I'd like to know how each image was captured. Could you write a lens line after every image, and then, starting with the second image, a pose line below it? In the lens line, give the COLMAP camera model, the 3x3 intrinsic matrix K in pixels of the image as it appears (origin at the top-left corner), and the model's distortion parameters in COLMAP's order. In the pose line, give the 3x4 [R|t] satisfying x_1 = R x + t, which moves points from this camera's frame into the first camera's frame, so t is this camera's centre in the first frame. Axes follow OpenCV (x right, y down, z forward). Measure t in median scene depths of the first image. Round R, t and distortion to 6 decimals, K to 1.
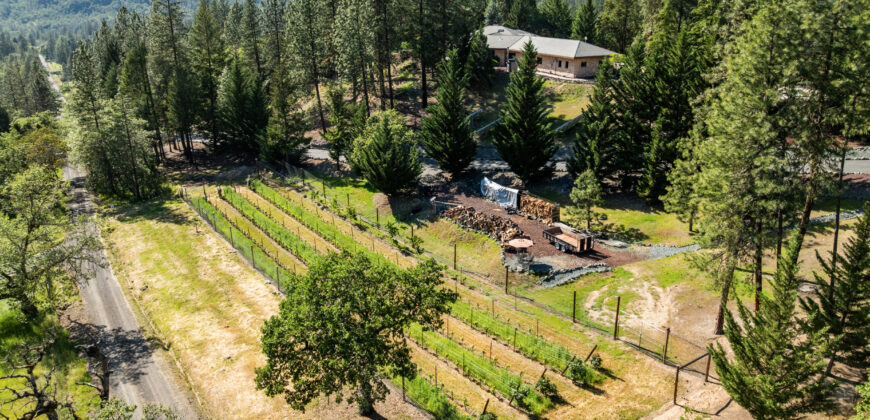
lens RADIAL K [[612.1, 0, 433.0], [0, 612.1, 214.9], [0, 0, 1]] dist [-0.034970, -0.002630]
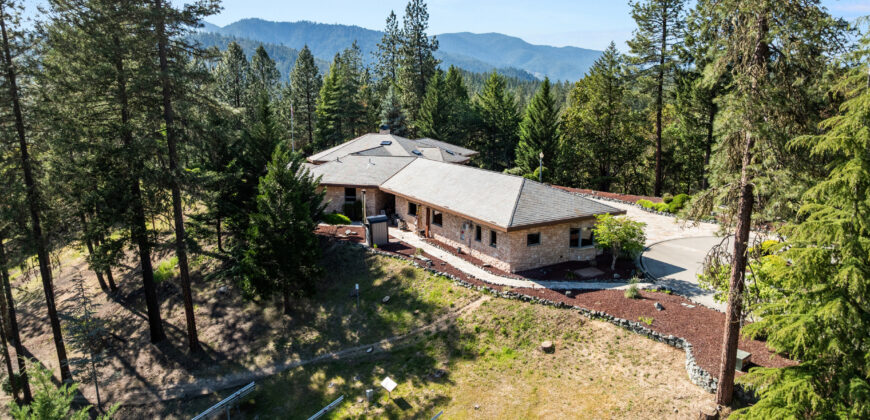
lens RADIAL K [[612.1, 0, 437.6], [0, 612.1, 205.2], [0, 0, 1]] dist [-0.034970, -0.002630]
pose [[0.998266, -0.014116, 0.057149, 0.228198], [0.022714, 0.988006, -0.152734, -0.296950], [-0.054307, 0.153767, 0.986614, 0.850781]]
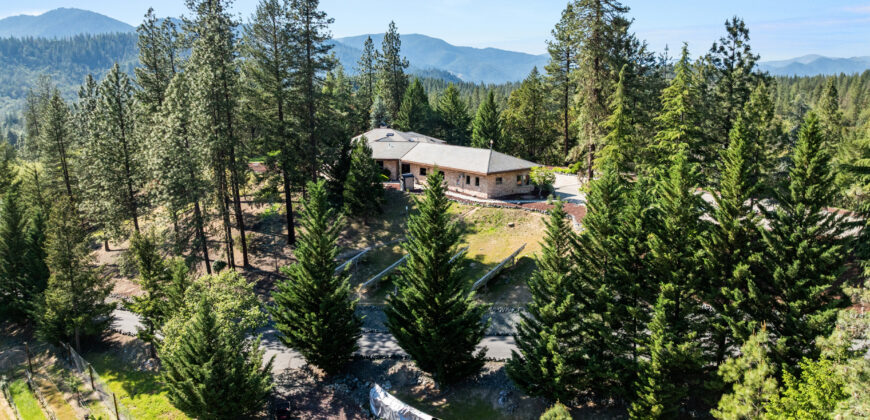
lens RADIAL K [[612.1, 0, 435.9], [0, 612.1, 208.9], [0, 0, 1]] dist [-0.034970, -0.002630]
pose [[0.983818, -0.037530, 0.175198, 0.044693], [0.063117, 0.987730, -0.142846, -0.150459], [-0.167687, 0.151593, 0.974115, 0.373720]]
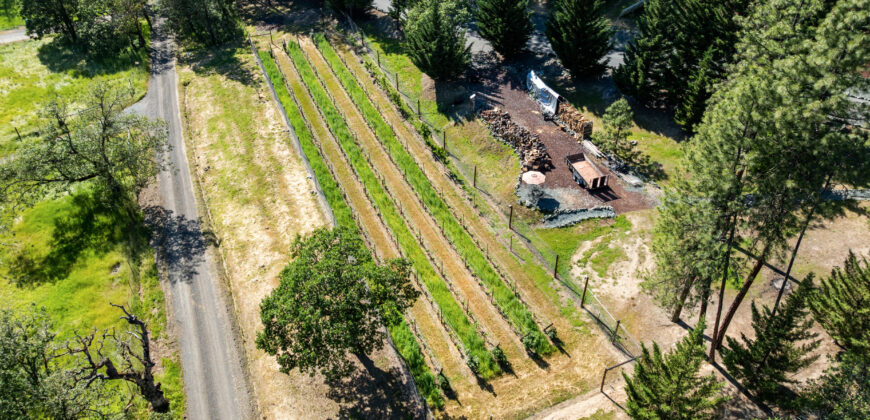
lens RADIAL K [[612.1, 0, 433.4], [0, 612.1, 211.6], [0, 0, 1]] dist [-0.034970, -0.002630]
pose [[0.983178, 0.116311, -0.140827, 0.097259], [-0.058740, 0.931419, 0.359177, -0.200932], [0.172945, -0.344863, 0.922583, -0.014124]]
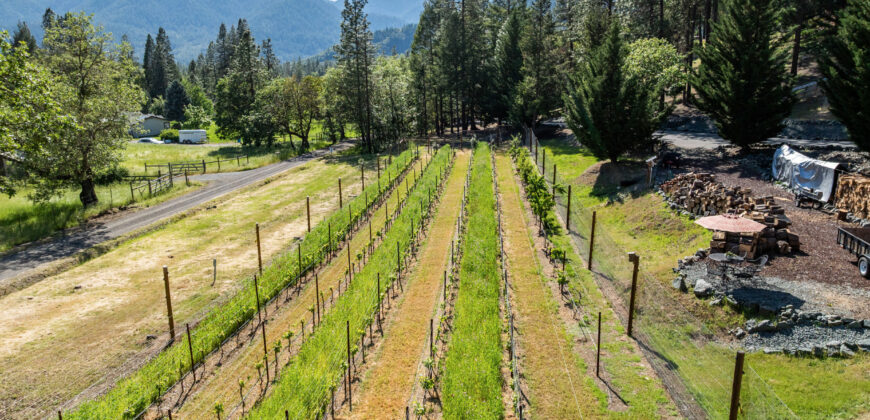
lens RADIAL K [[612.1, 0, 434.2], [0, 612.1, 205.9], [0, 0, 1]] dist [-0.034970, -0.002630]
pose [[0.792135, 0.160668, -0.588819, 0.164271], [-0.208945, 0.977823, -0.014281, 0.059150], [0.573466, 0.134343, 0.808139, 0.447085]]
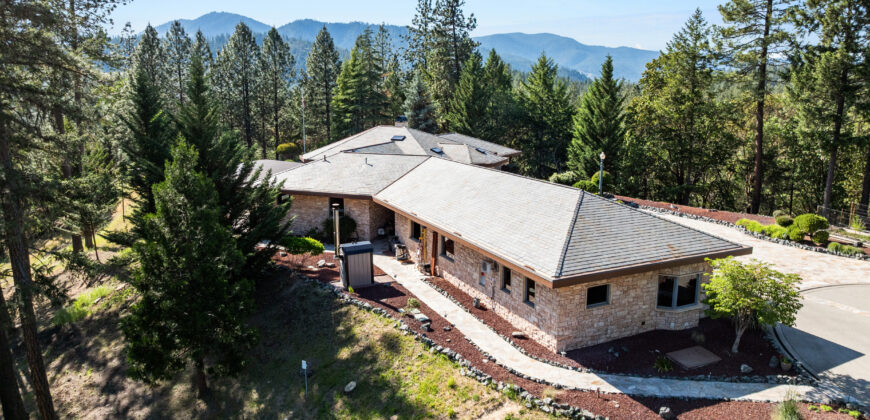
lens RADIAL K [[612.1, 0, 441.5], [0, 612.1, 204.9], [0, 0, 1]] dist [-0.034970, -0.002630]
pose [[0.999865, 0.003211, -0.016098, 0.269677], [-0.005674, 0.987842, -0.155359, -0.348640], [0.015404, 0.155429, 0.987727, 1.076987]]
